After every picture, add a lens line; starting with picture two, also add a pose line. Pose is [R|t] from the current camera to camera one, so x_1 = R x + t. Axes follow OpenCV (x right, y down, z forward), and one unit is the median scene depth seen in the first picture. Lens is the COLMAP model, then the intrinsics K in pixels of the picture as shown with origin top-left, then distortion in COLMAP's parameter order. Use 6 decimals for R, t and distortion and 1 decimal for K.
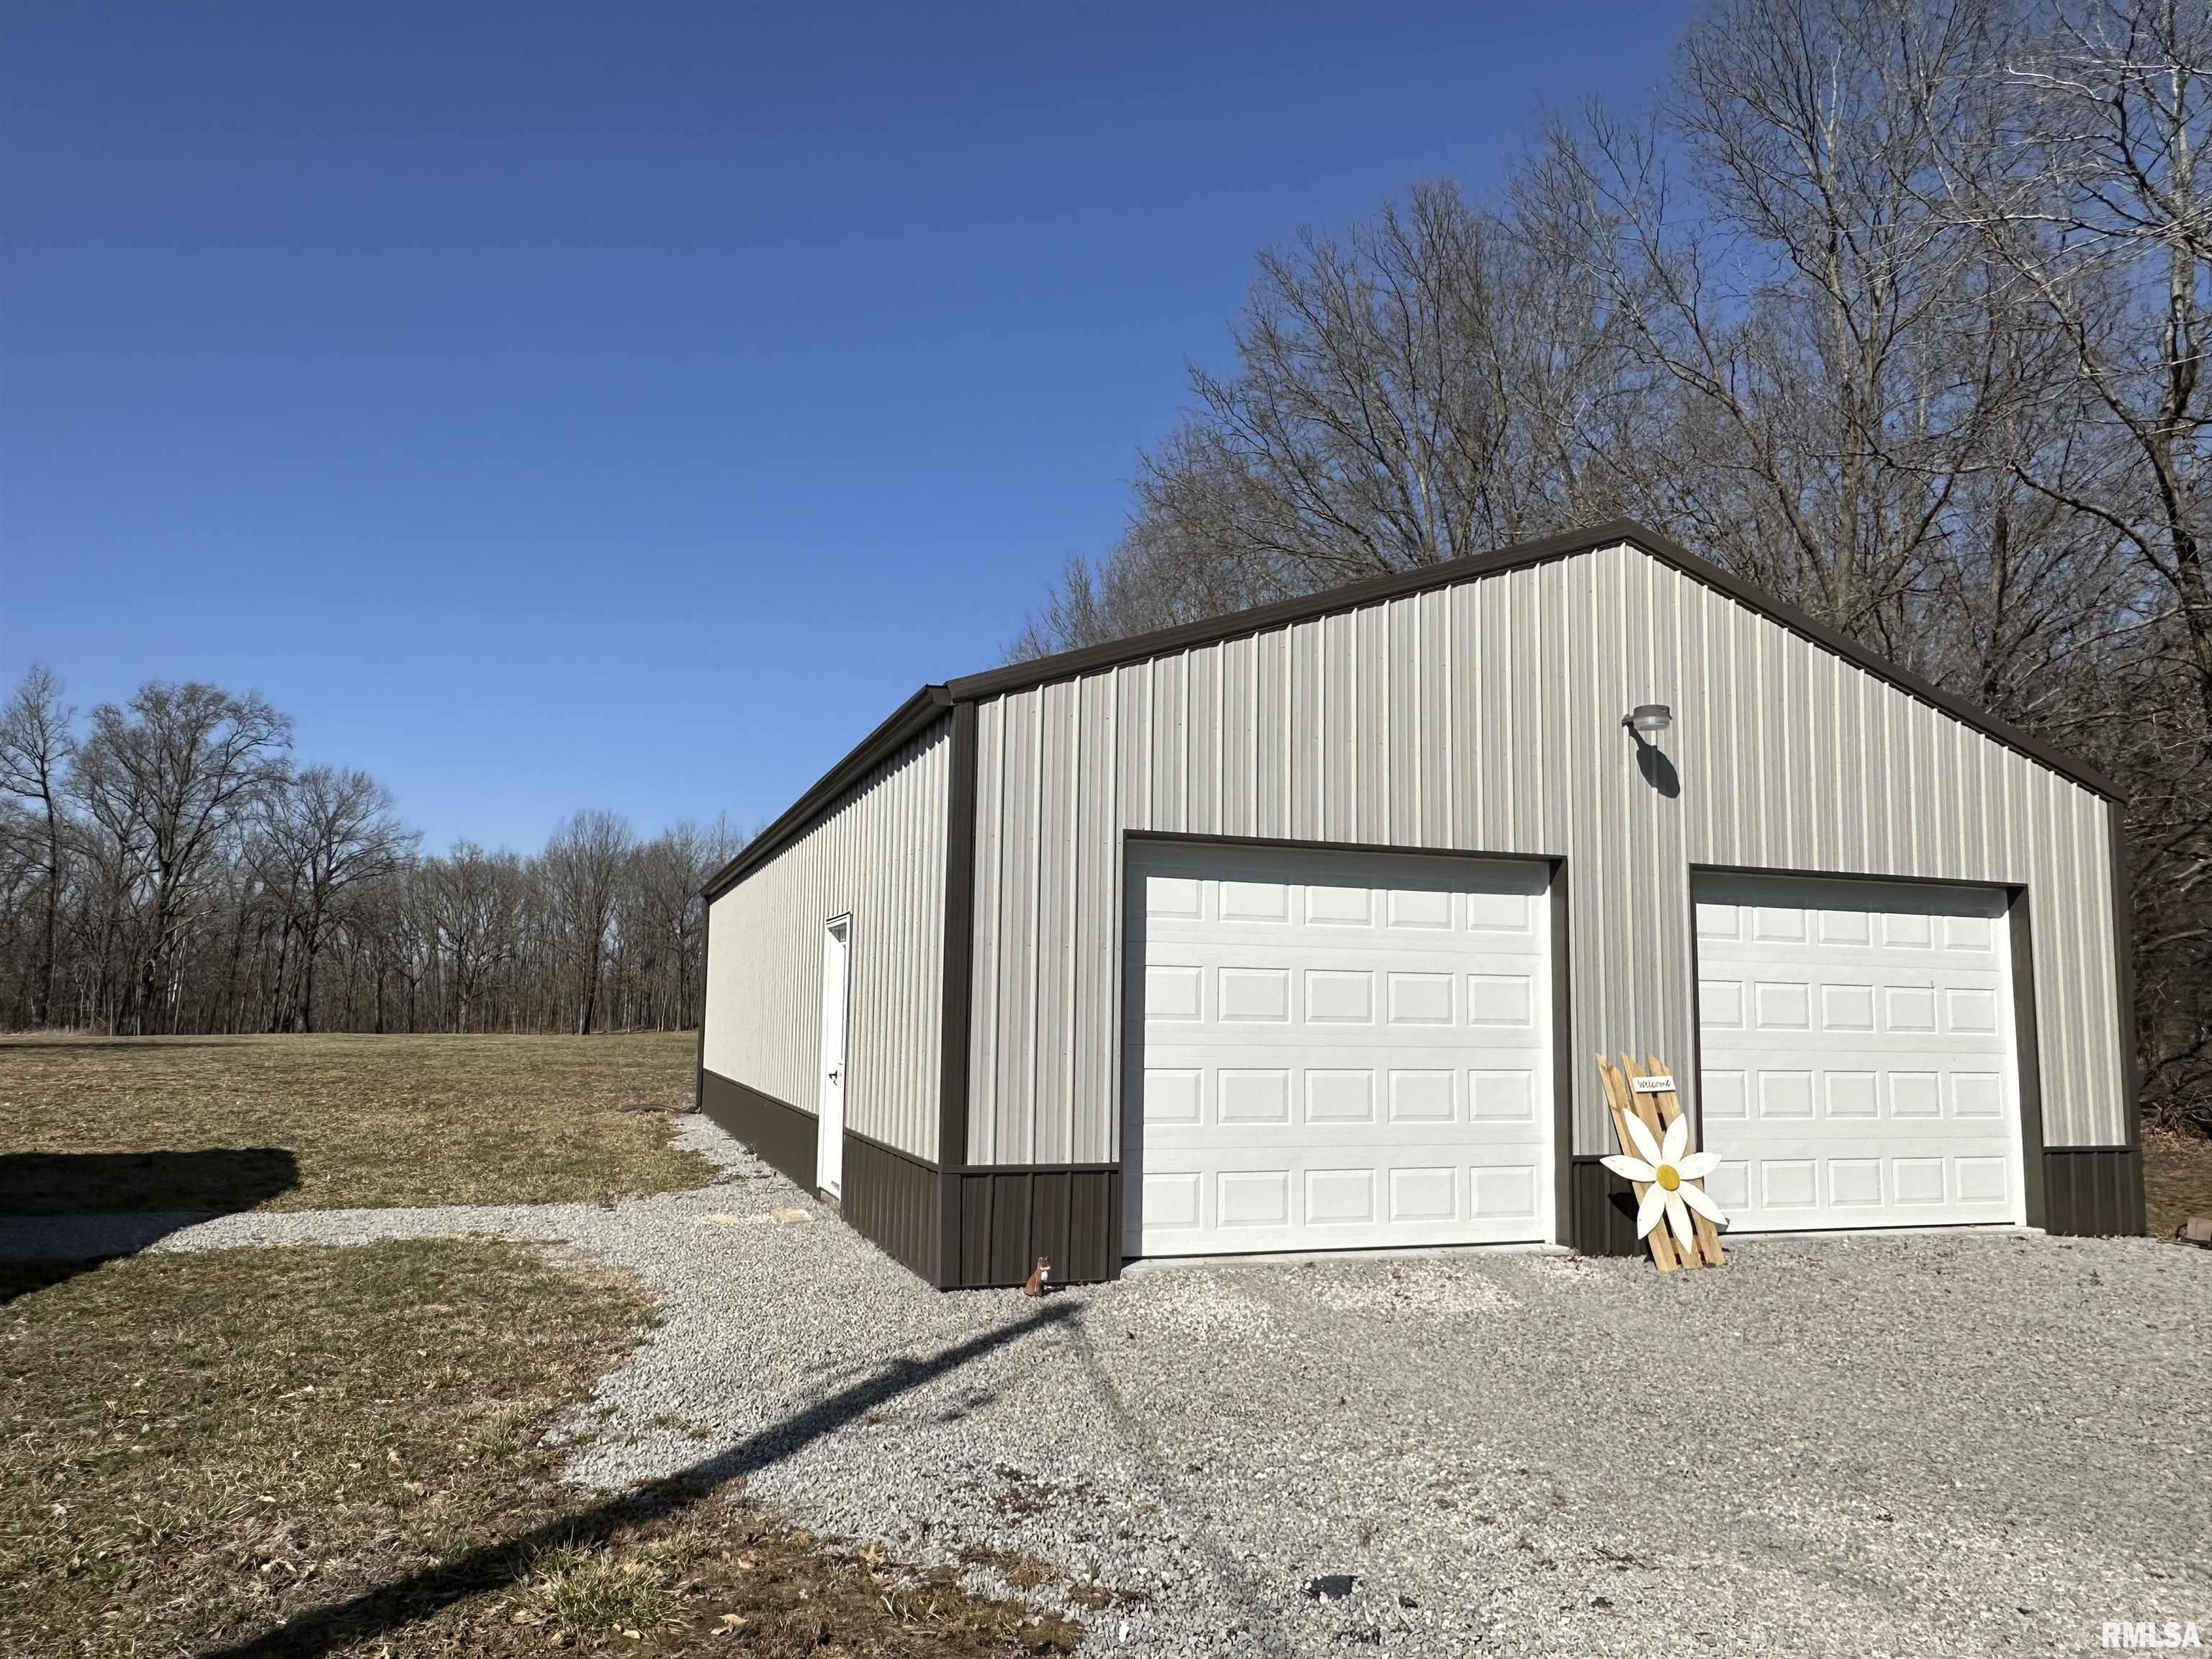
lens RADIAL K [[1482.9, 0, 1066.8], [0, 1482.9, 851.4], [0, 0, 1]] dist [-0.001261, -0.003004]
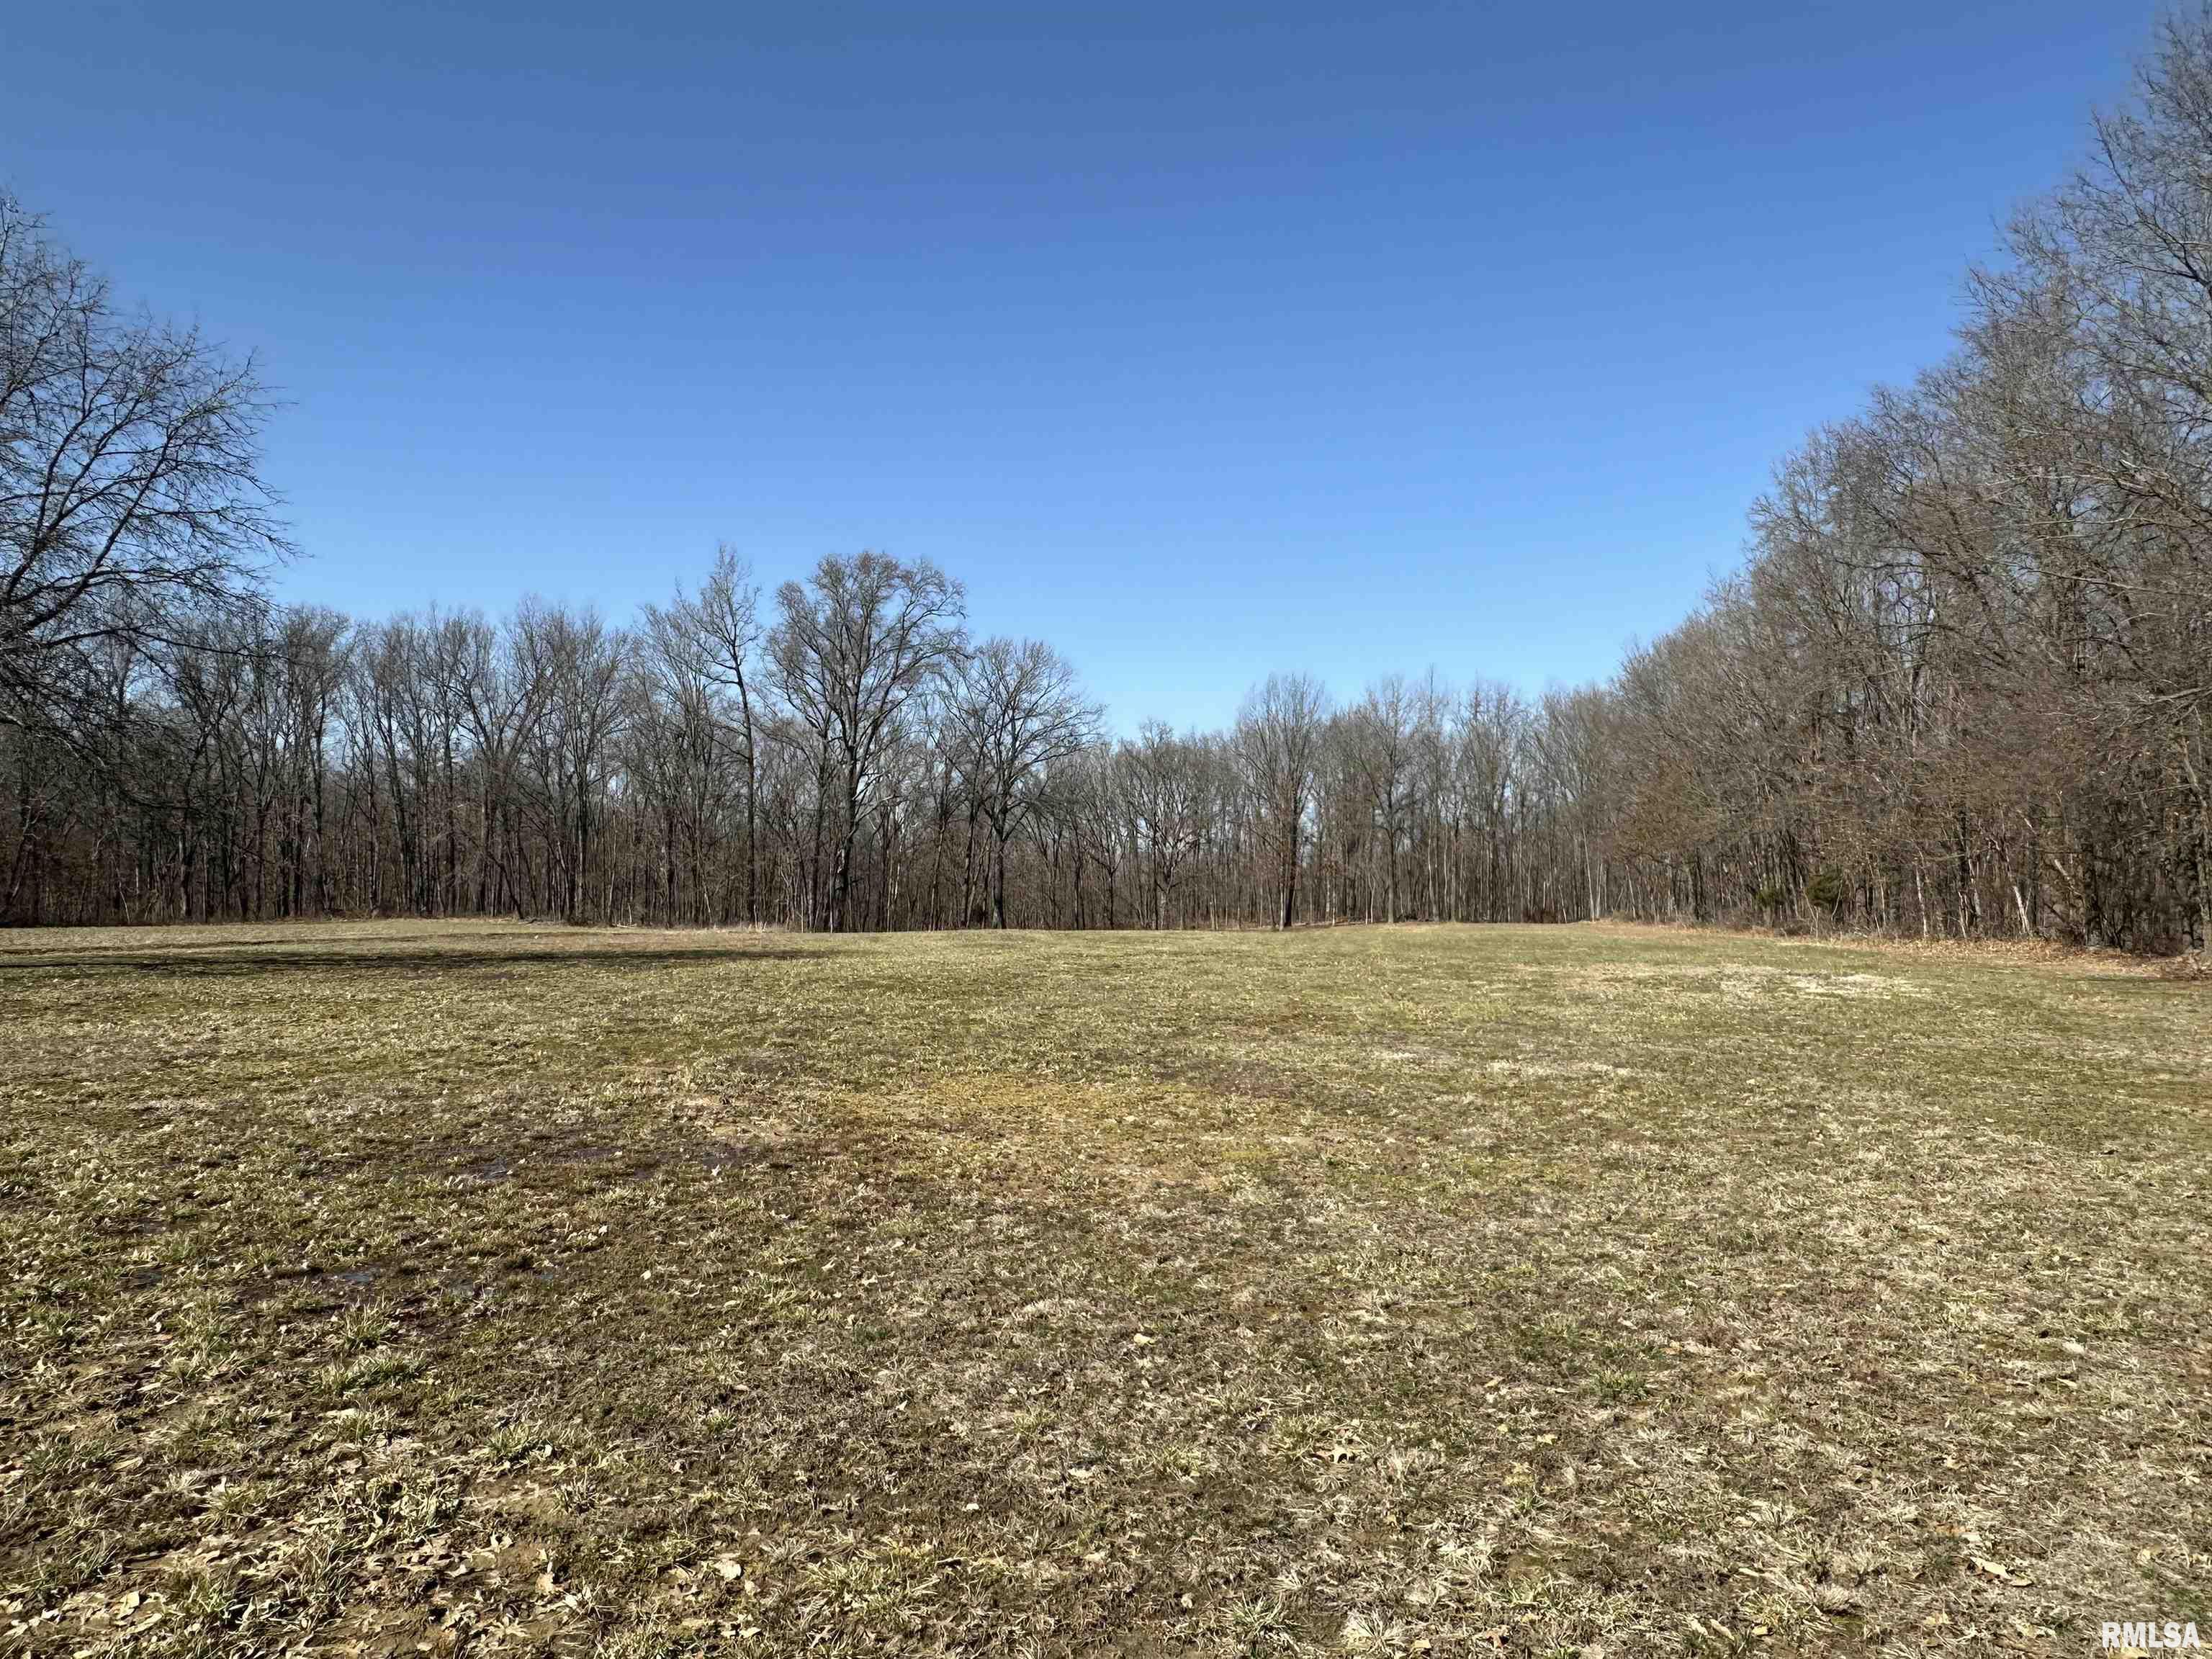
lens RADIAL K [[1491.3, 0, 1106.0], [0, 1491.3, 829.5], [0, 0, 1]] dist [-0.001807, -0.000368]
pose [[0.908769, -0.024417, -0.416585, -0.069764], [0.050151, 0.997442, 0.050939, 0.019592], [0.414276, -0.067183, 0.907668, 0.205657]]
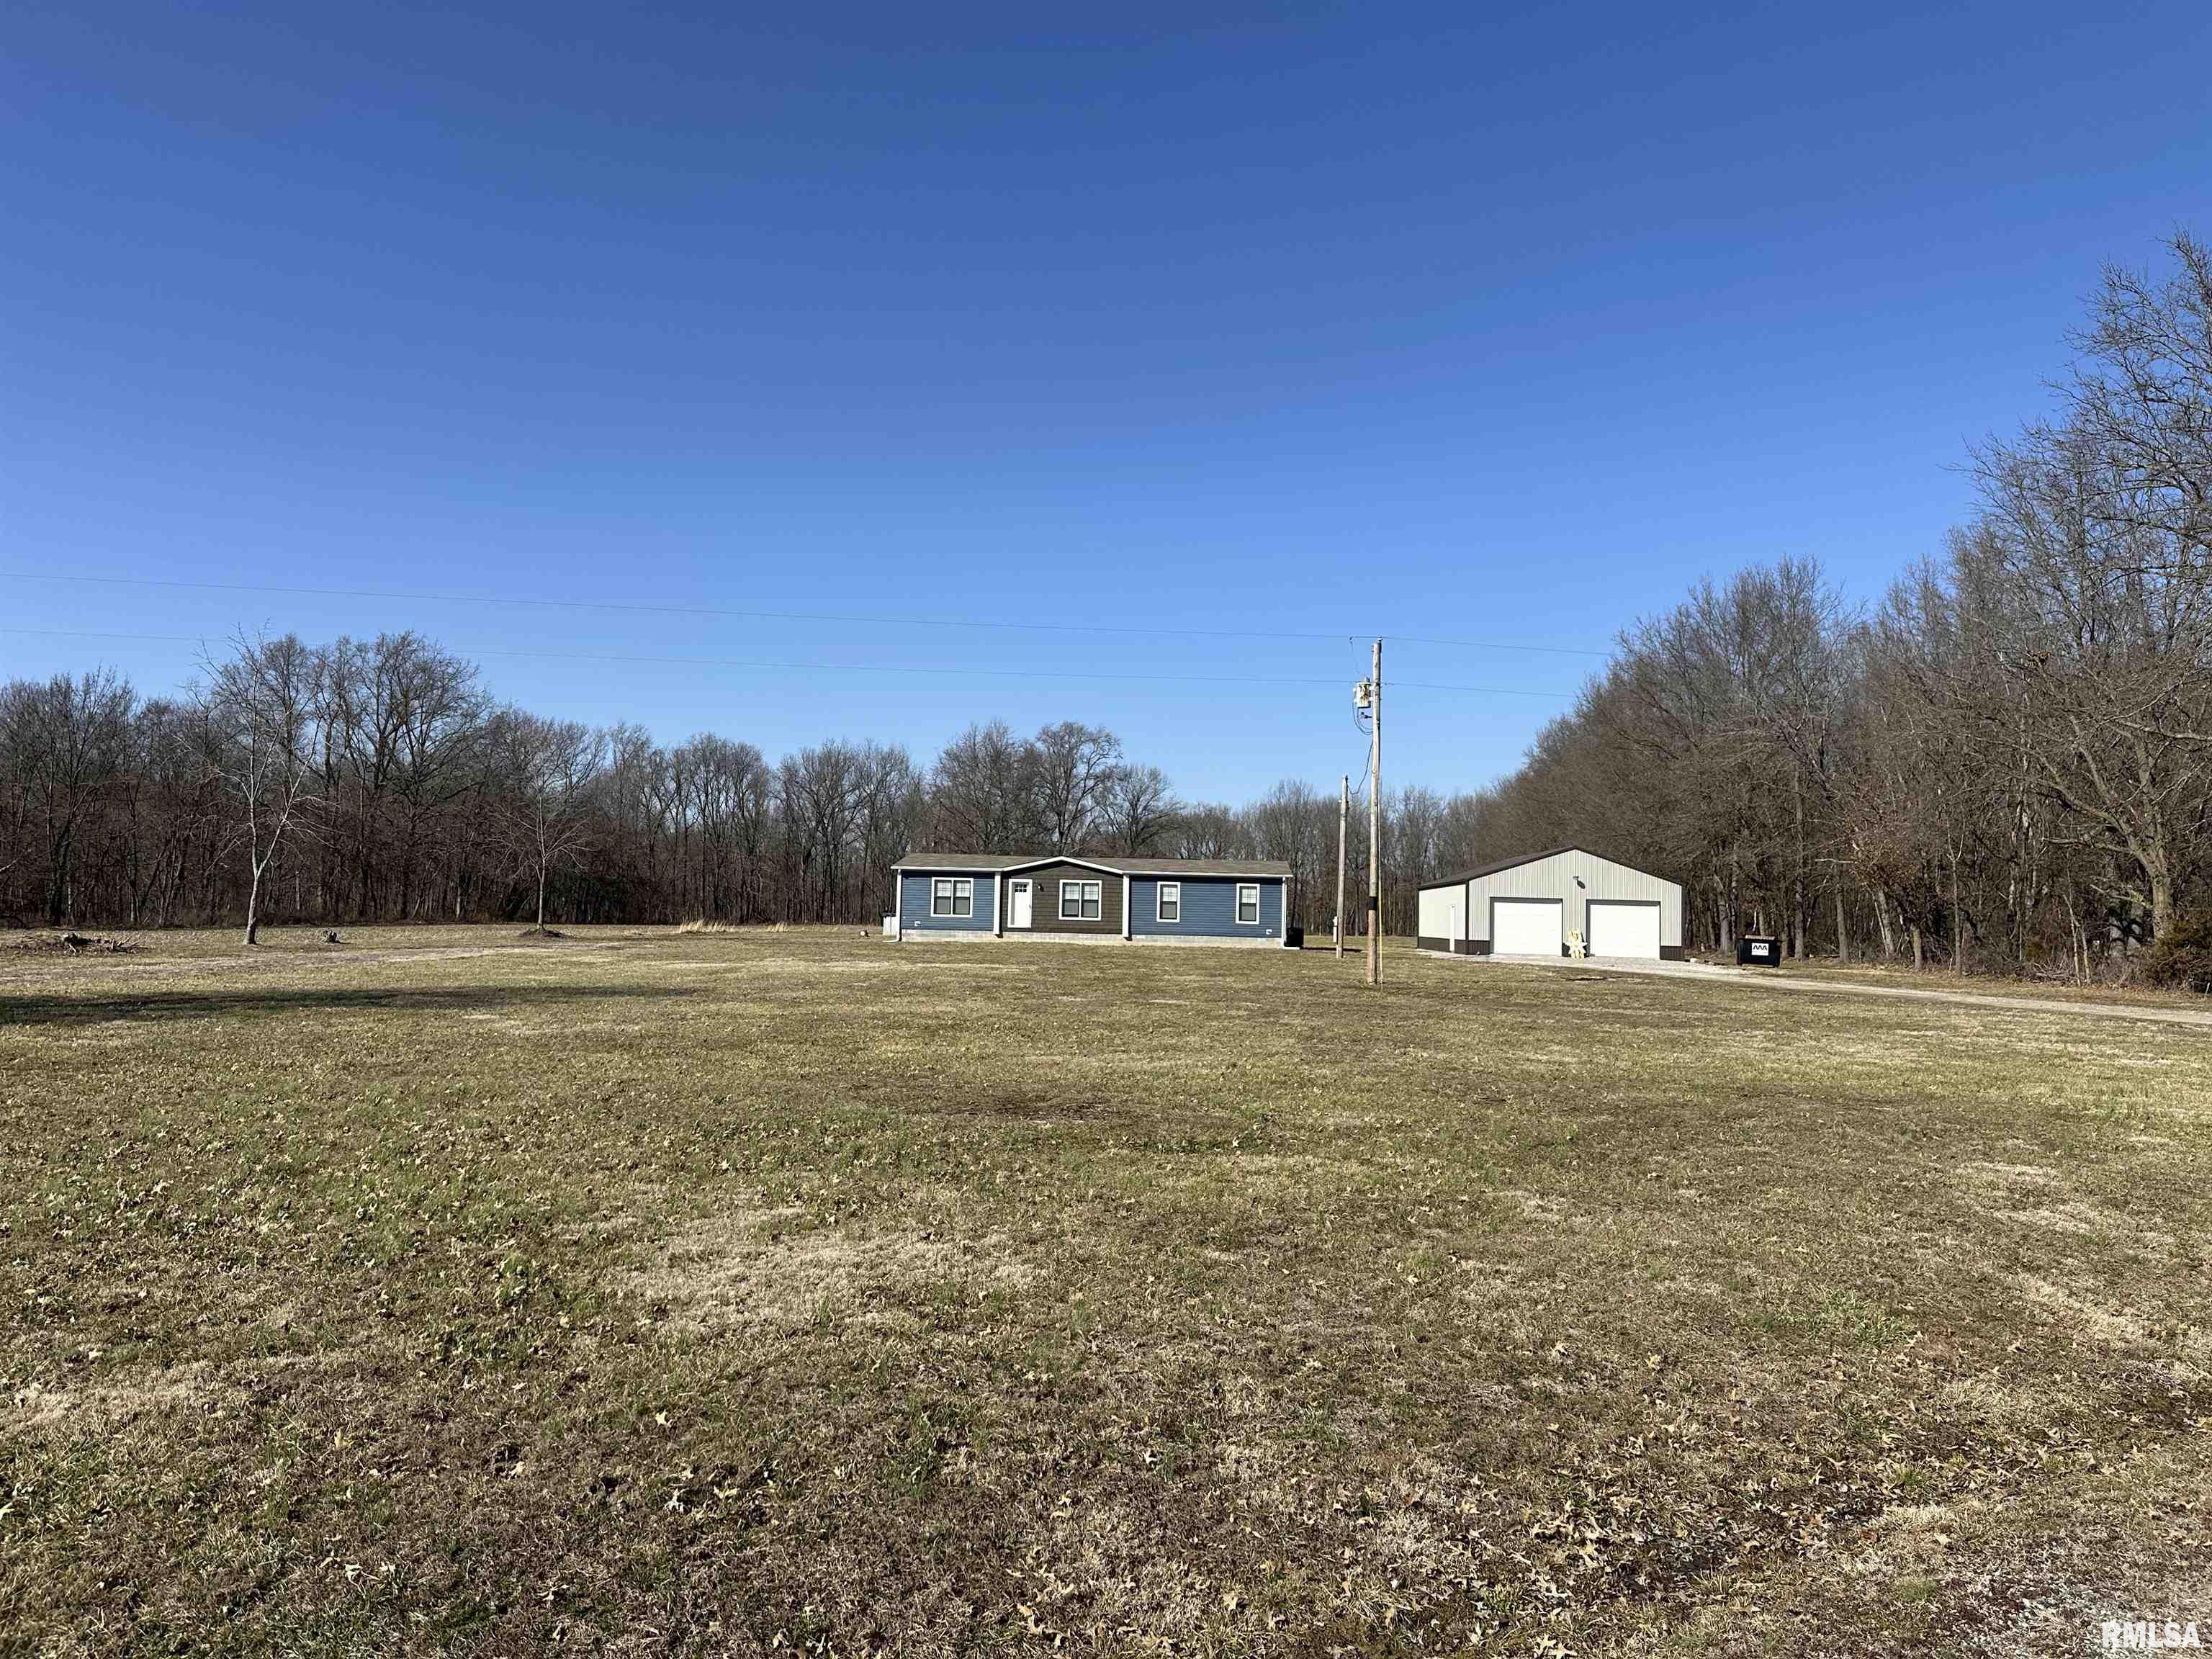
lens RADIAL K [[1457.0, 0, 1065.1], [0, 1457.0, 824.6], [0, 0, 1]] dist [0.070671, -0.066313]
pose [[0.909728, -0.016467, -0.414878, 0.090134], [0.033127, 0.998906, 0.032992, -0.053766], [0.413881, -0.043758, 0.909279, -0.512333]]
